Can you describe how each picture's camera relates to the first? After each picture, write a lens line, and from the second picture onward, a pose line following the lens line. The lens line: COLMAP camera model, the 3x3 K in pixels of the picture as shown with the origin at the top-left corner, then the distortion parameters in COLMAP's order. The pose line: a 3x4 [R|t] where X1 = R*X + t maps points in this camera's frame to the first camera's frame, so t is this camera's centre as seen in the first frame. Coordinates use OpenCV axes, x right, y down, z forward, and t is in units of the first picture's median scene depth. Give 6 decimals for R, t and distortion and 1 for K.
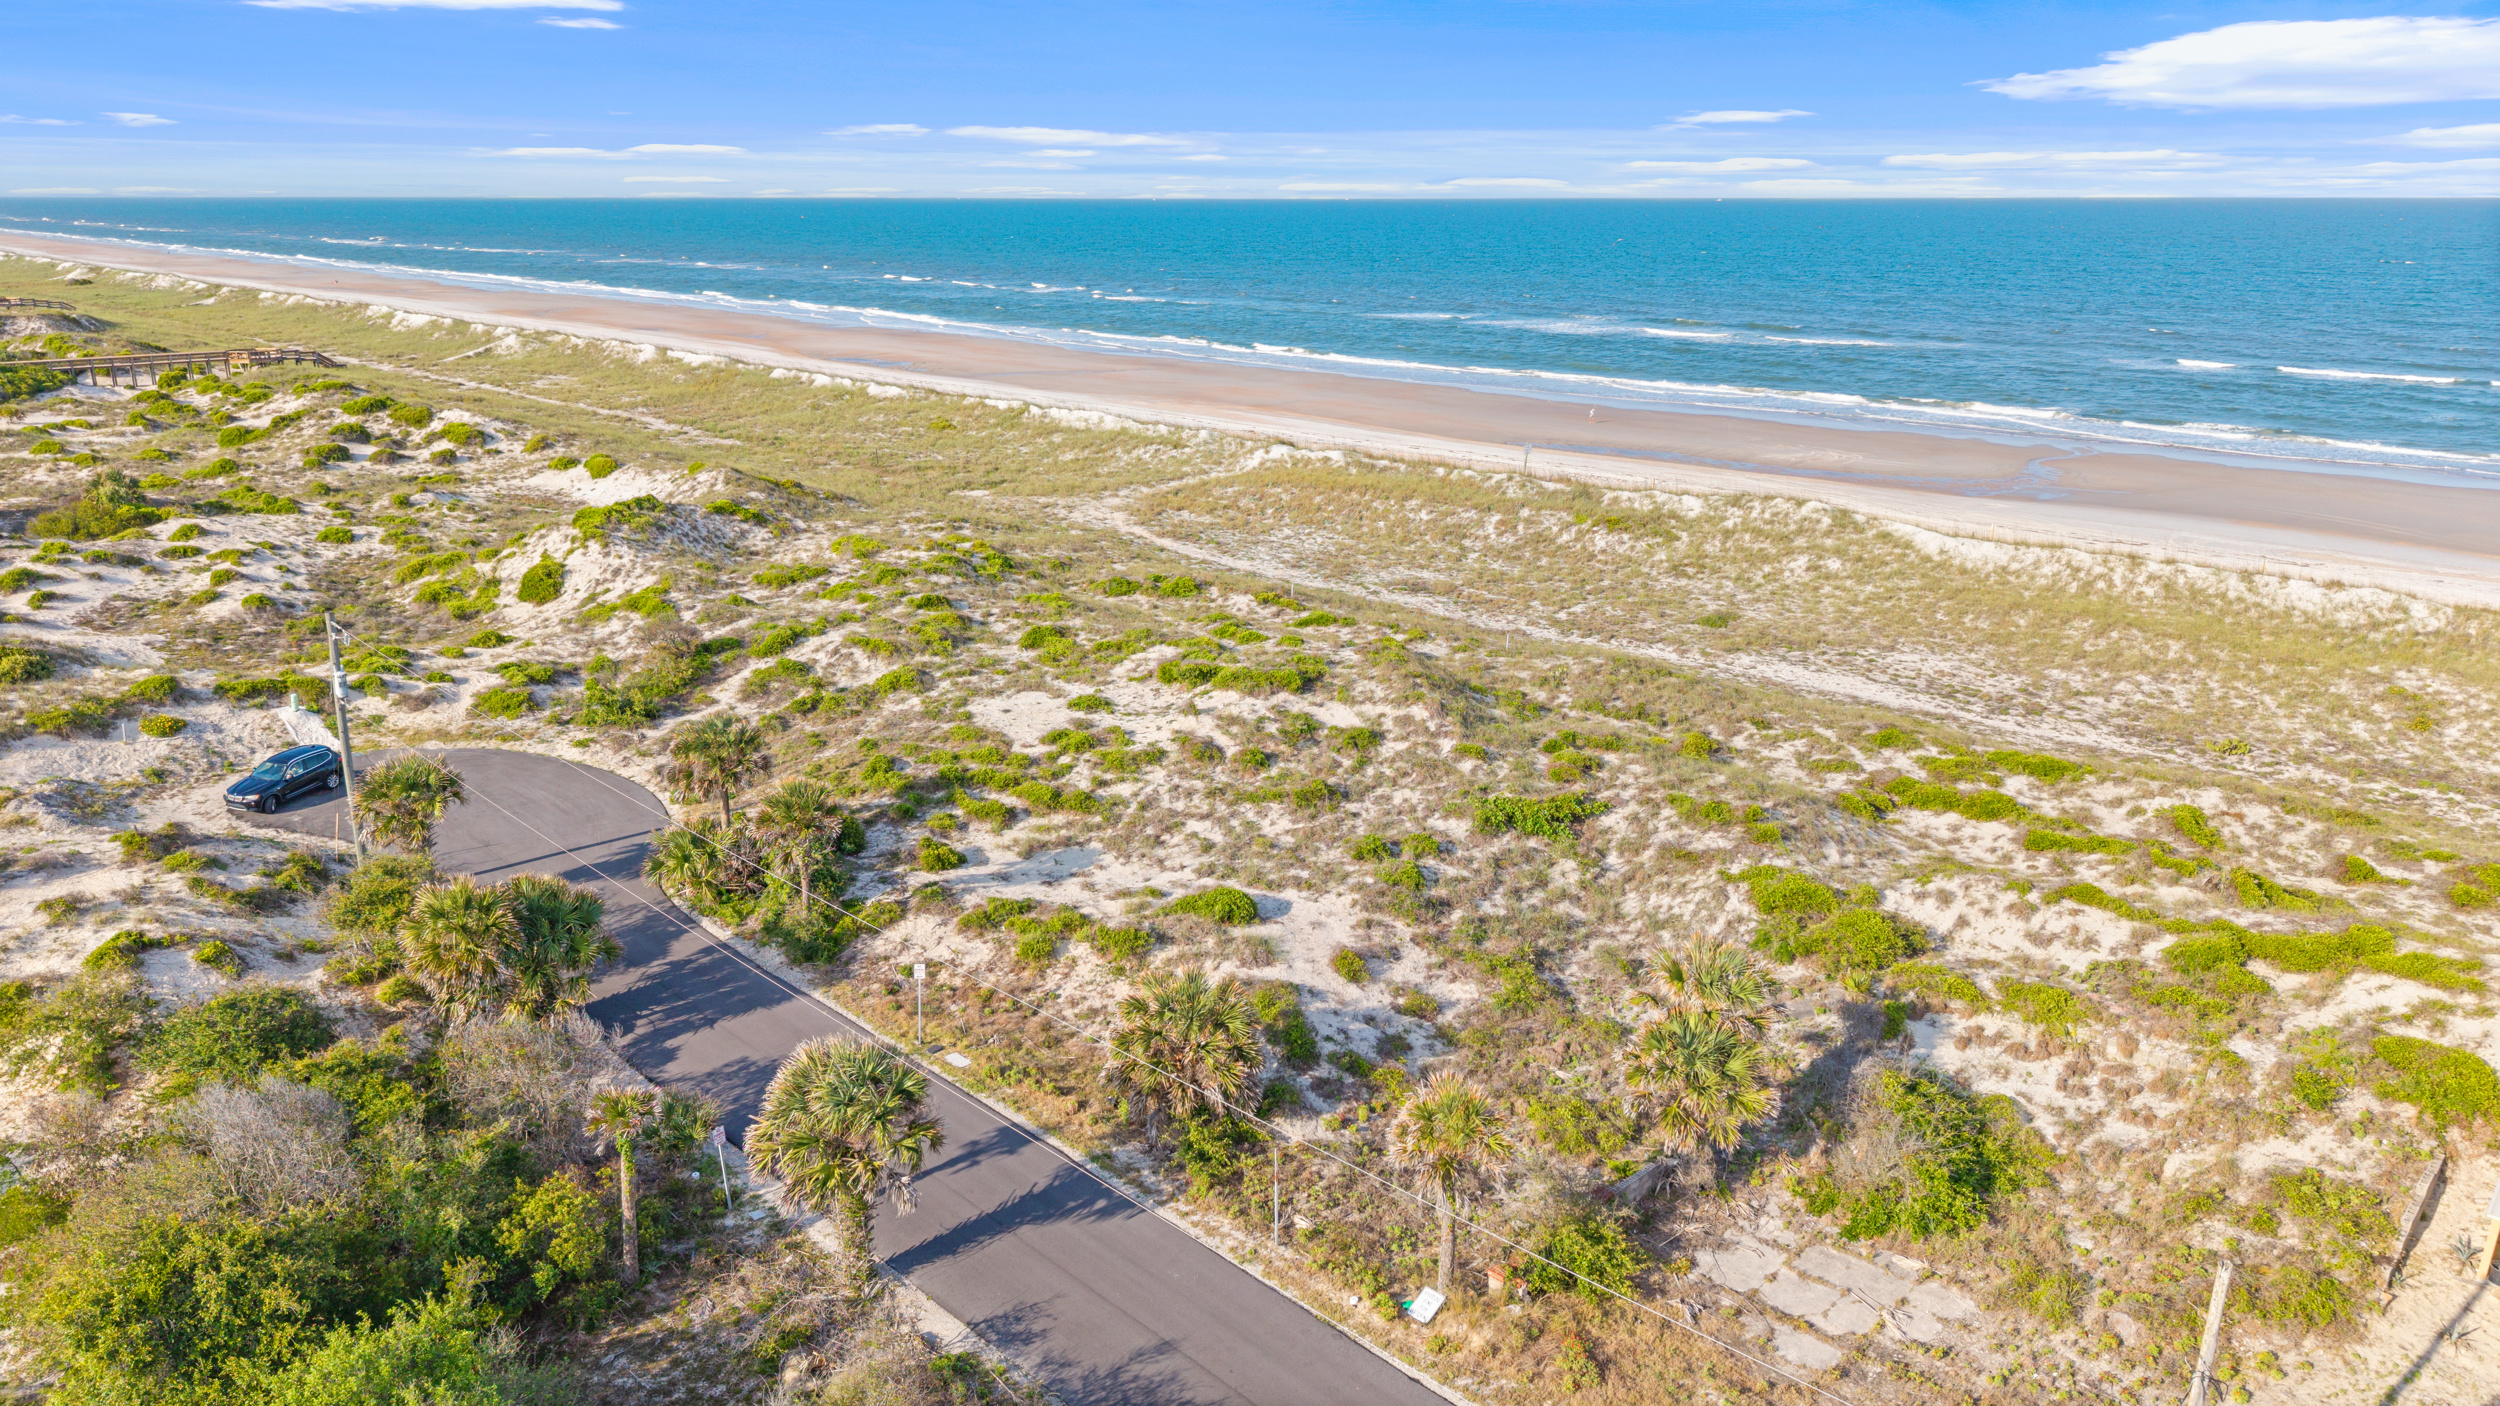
lens RADIAL K [[1672.2, 0, 1237.1], [0, 1672.2, 699.4], [0, 0, 1]] dist [0.015780, -0.031098]
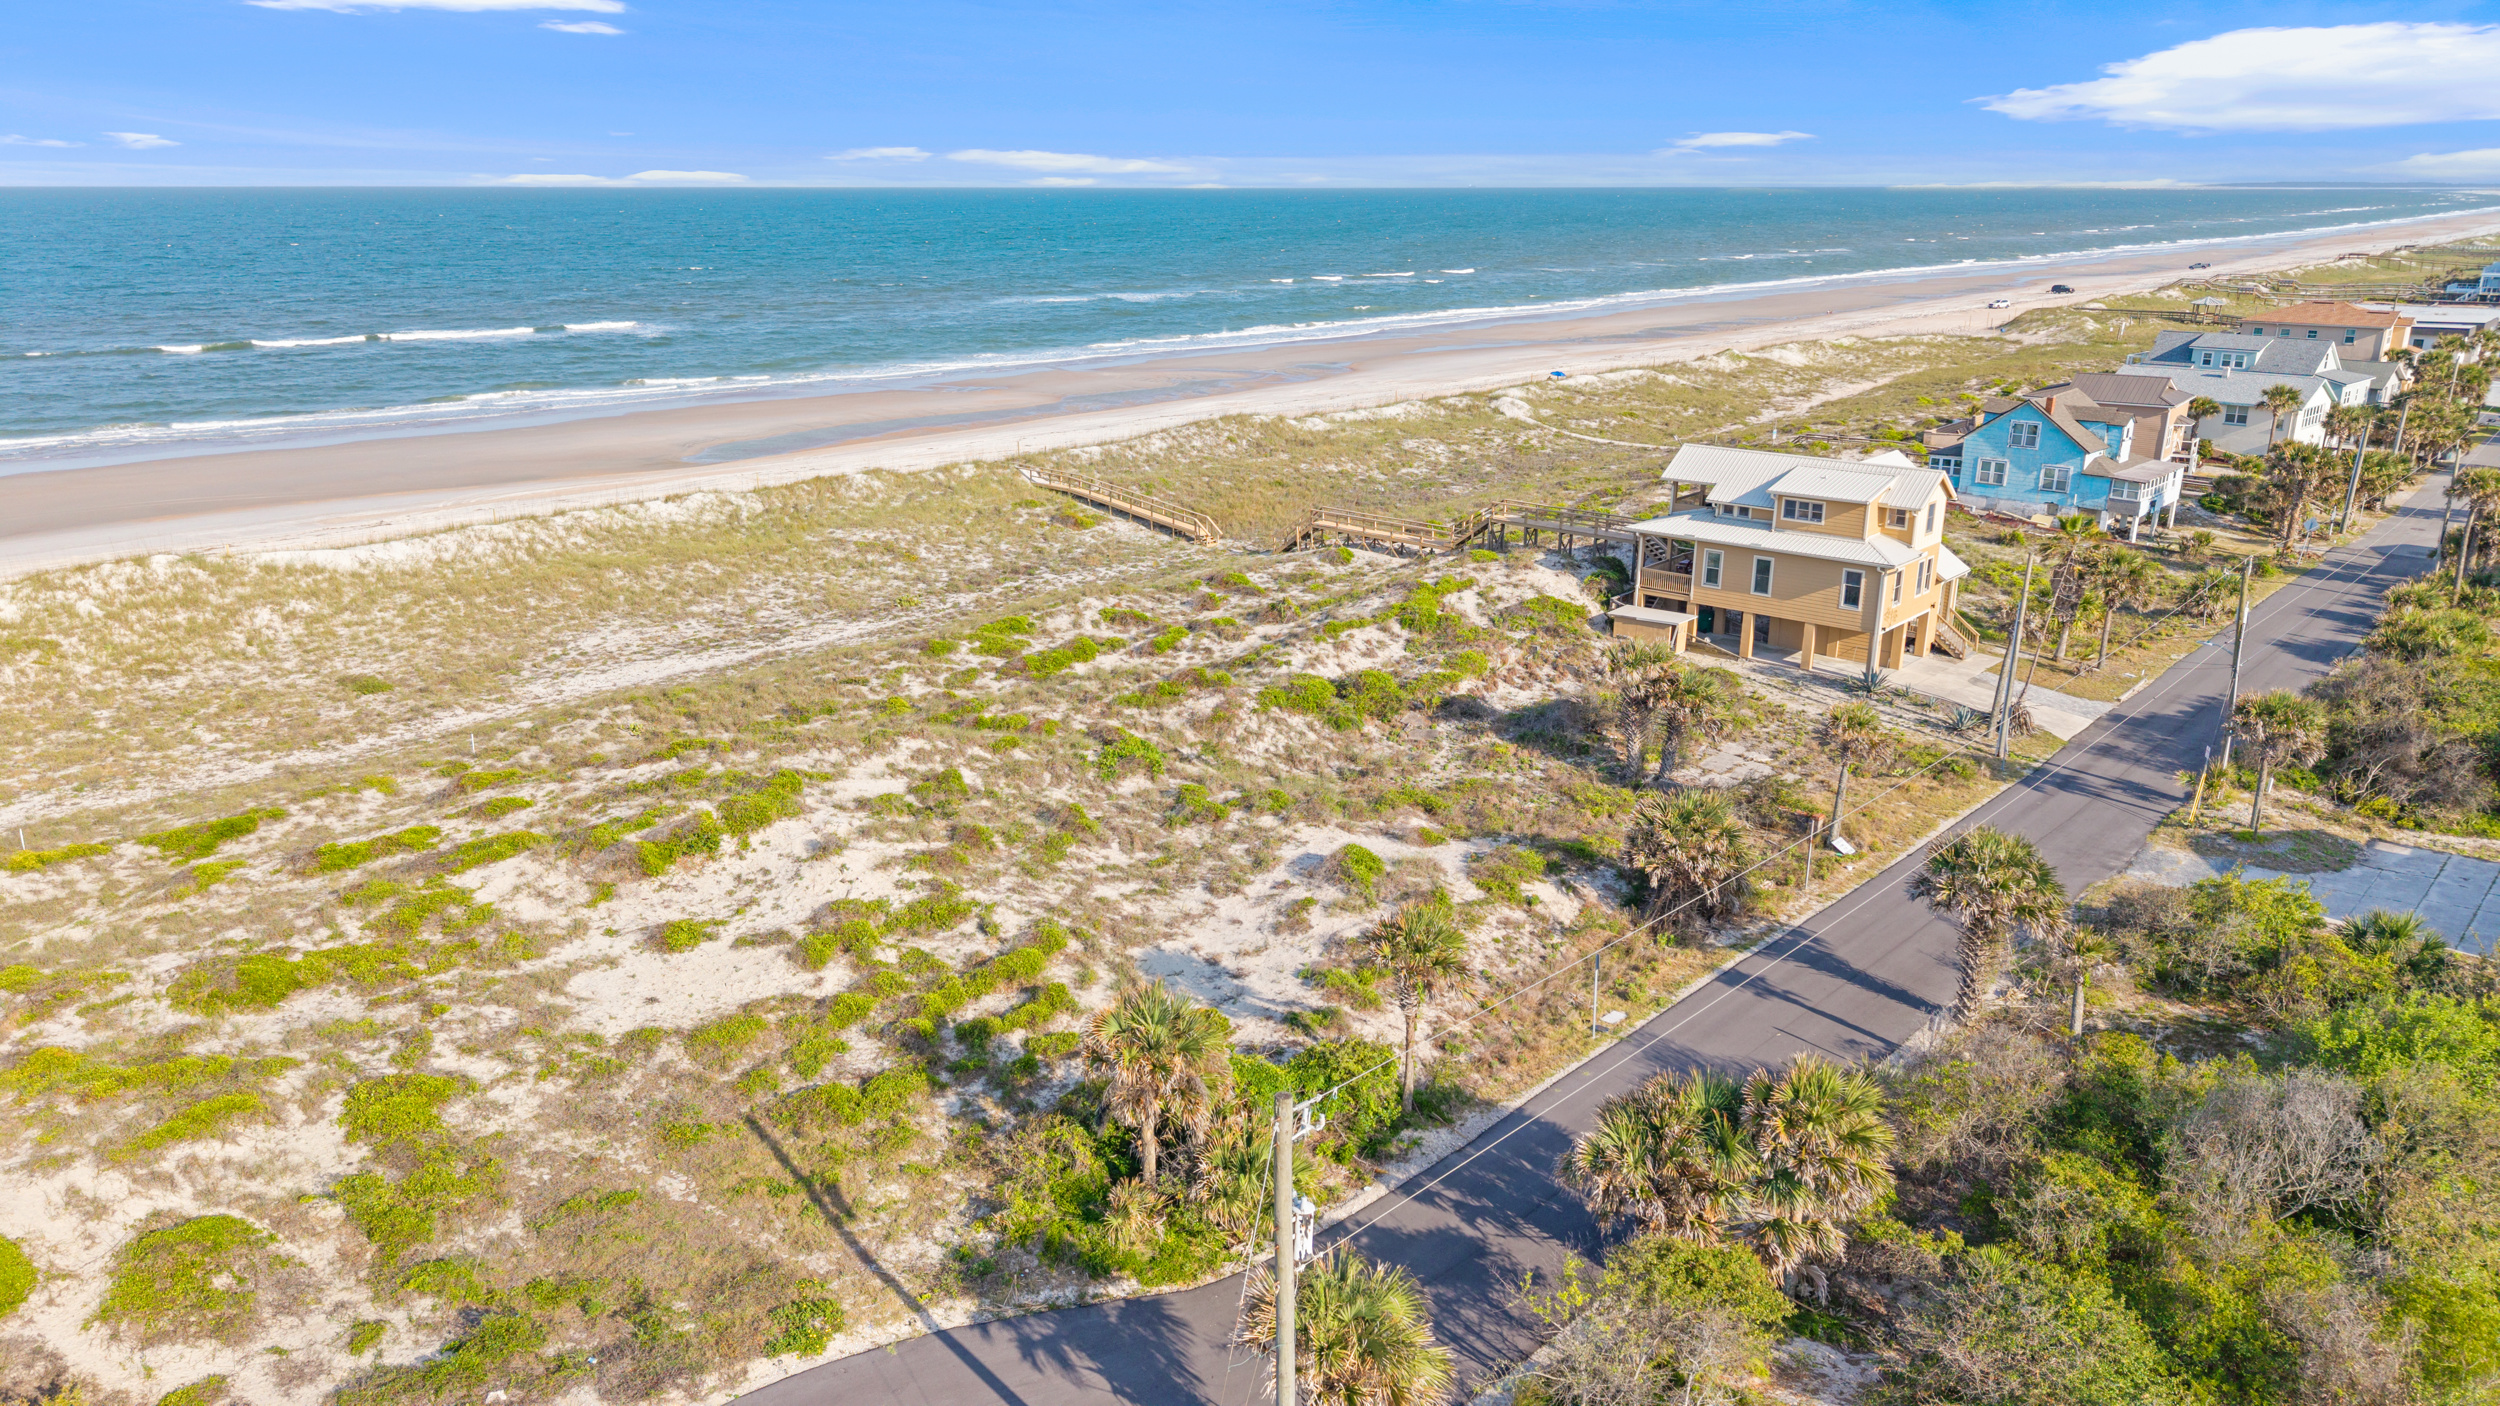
lens RADIAL K [[1672.2, 0, 1243.4], [0, 1672.2, 699.7], [0, 0, 1]] dist [0.015780, -0.031098]
pose [[-0.036616, -0.294210, 0.955039, -0.892538], [0.287195, 0.912266, 0.292044, -0.269175], [-0.957172, 0.284976, 0.051093, 0.916802]]
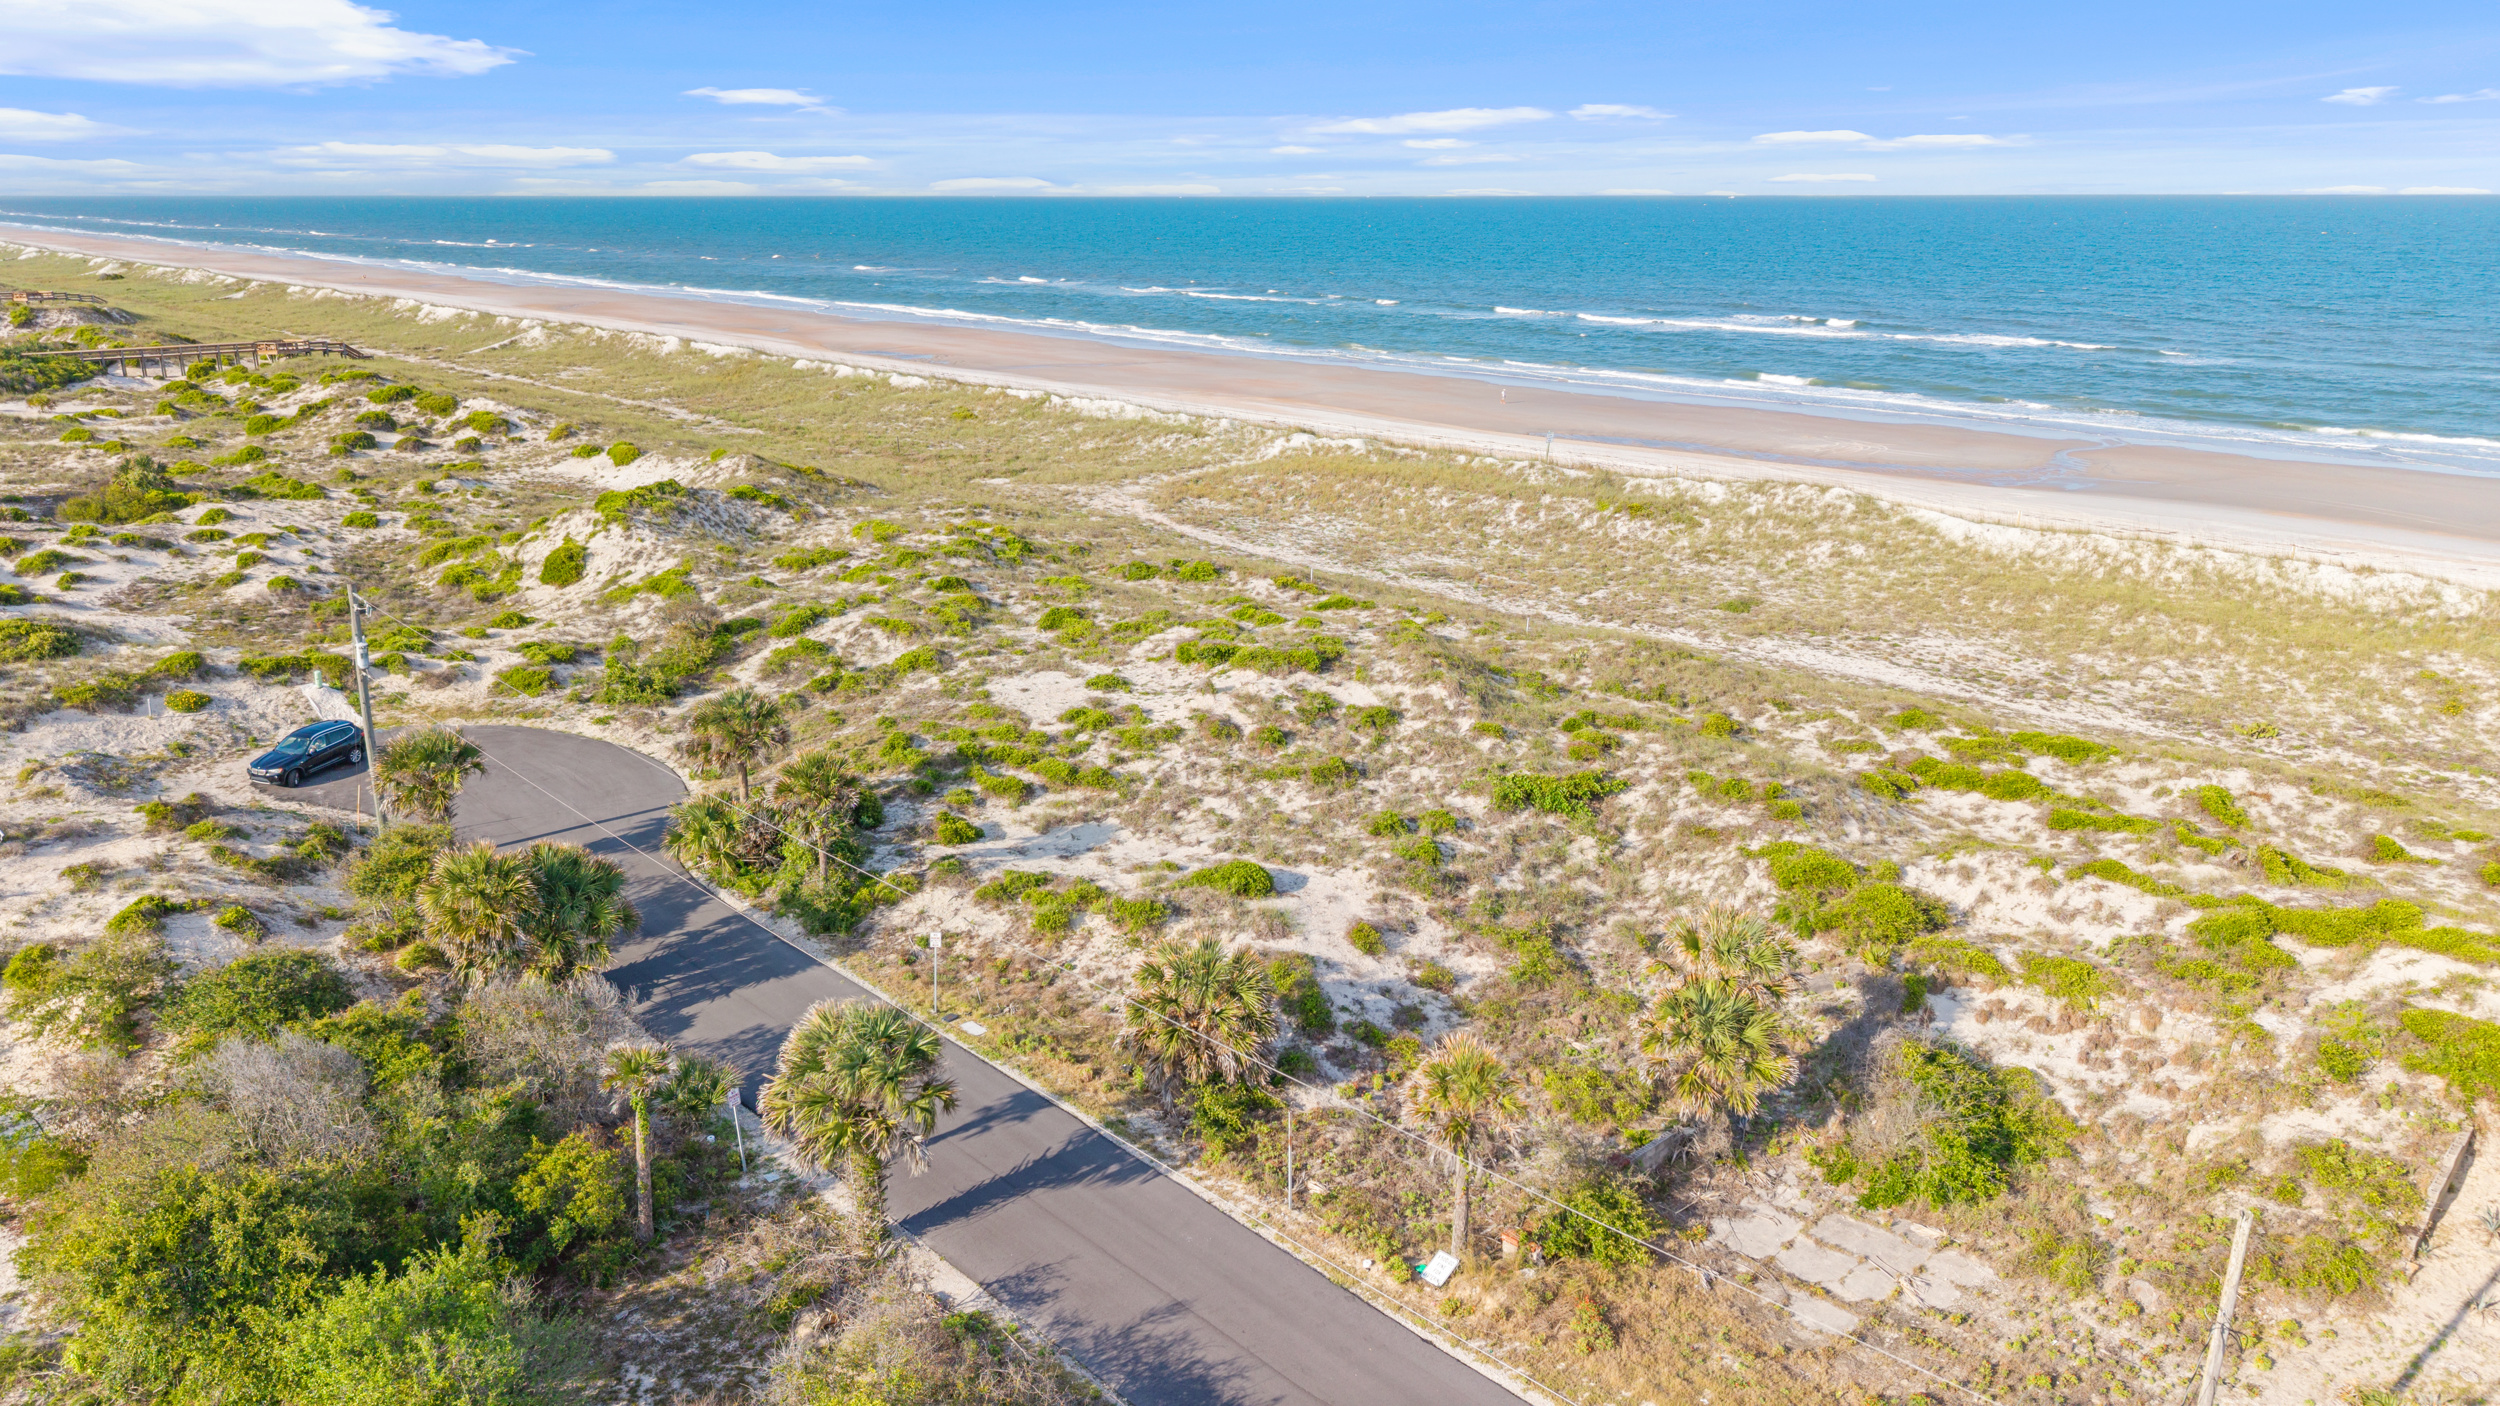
lens RADIAL K [[1672.2, 0, 1235.9], [0, 1672.2, 704.7], [0, 0, 1]] dist [0.015780, -0.031098]
pose [[0.999900, 0.002990, -0.013788, 0.002822], [-0.002936, 0.999988, 0.003967, 0.014328], [0.013800, -0.003926, 0.999897, 0.002131]]
